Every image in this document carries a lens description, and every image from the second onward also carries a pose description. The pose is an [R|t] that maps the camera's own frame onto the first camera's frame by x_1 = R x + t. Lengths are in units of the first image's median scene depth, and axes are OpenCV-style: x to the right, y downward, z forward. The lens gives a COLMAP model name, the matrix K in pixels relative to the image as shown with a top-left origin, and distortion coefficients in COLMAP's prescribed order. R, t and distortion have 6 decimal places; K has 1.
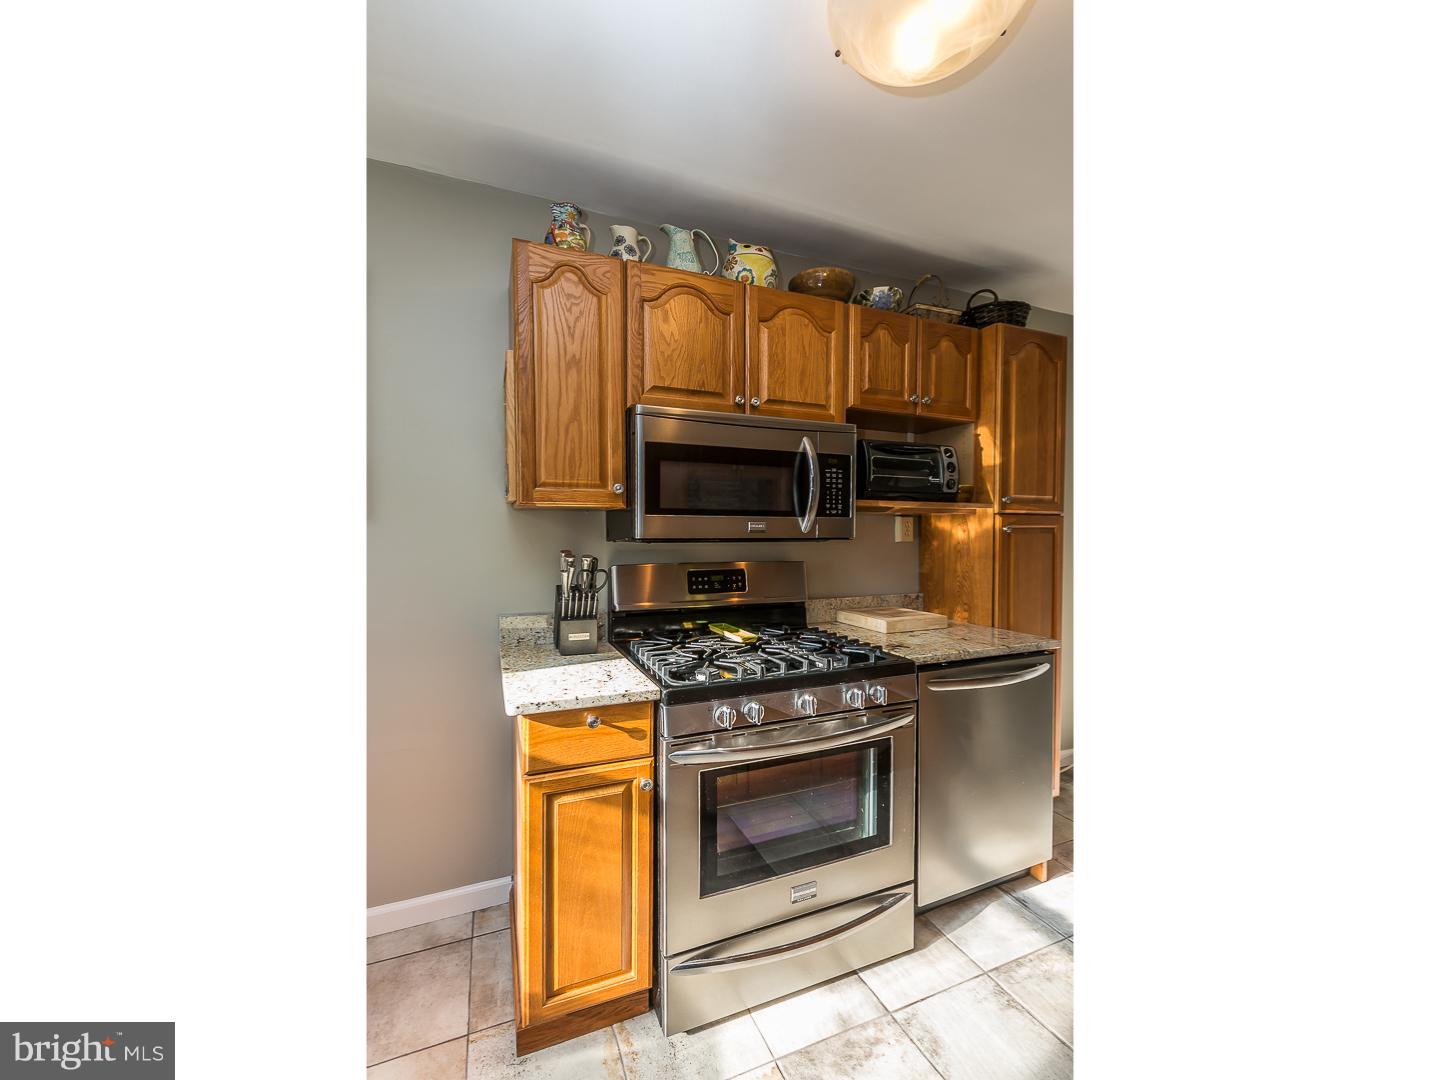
lens RADIAL K [[483.0, 0, 716.3], [0, 483.0, 545.8], [0, 0, 1]] dist [0.000903, 0.000017]
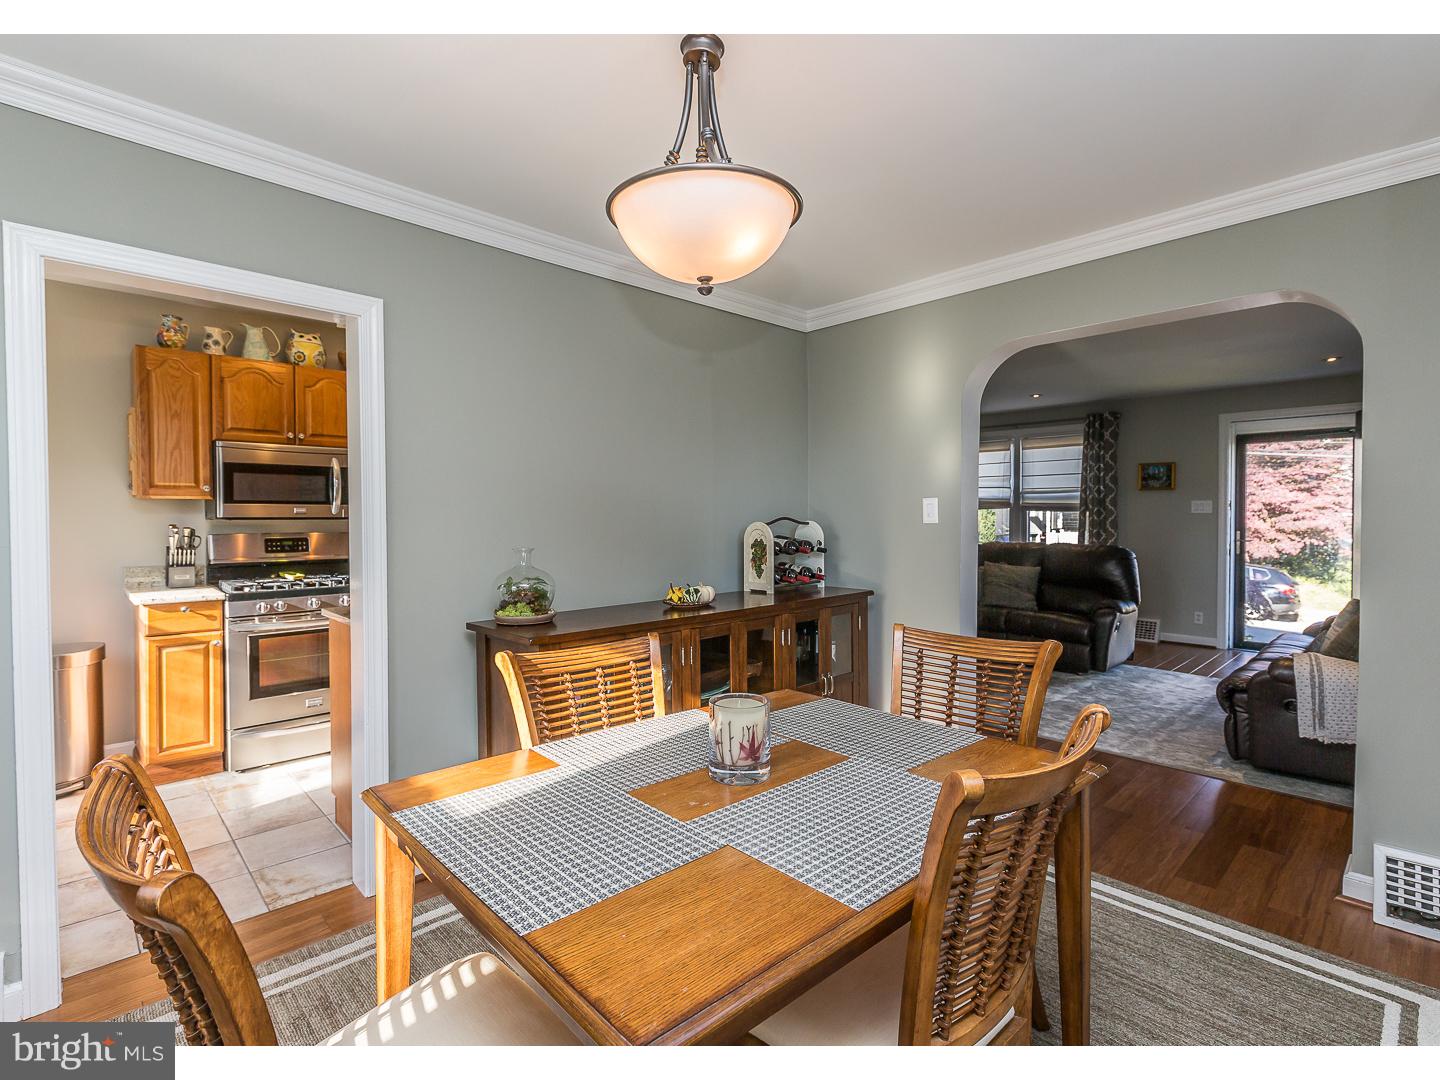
lens RADIAL K [[713.0, 0, 674.6], [0, 713.0, 535.5], [0, 0, 1]] dist [-0.003361, -0.000336]
pose [[0.962870, -0.002775, 0.269951, 0.724308], [0.000203, 0.999954, 0.009556, 0.026102], [-0.269965, -0.009146, 0.962827, -1.910206]]
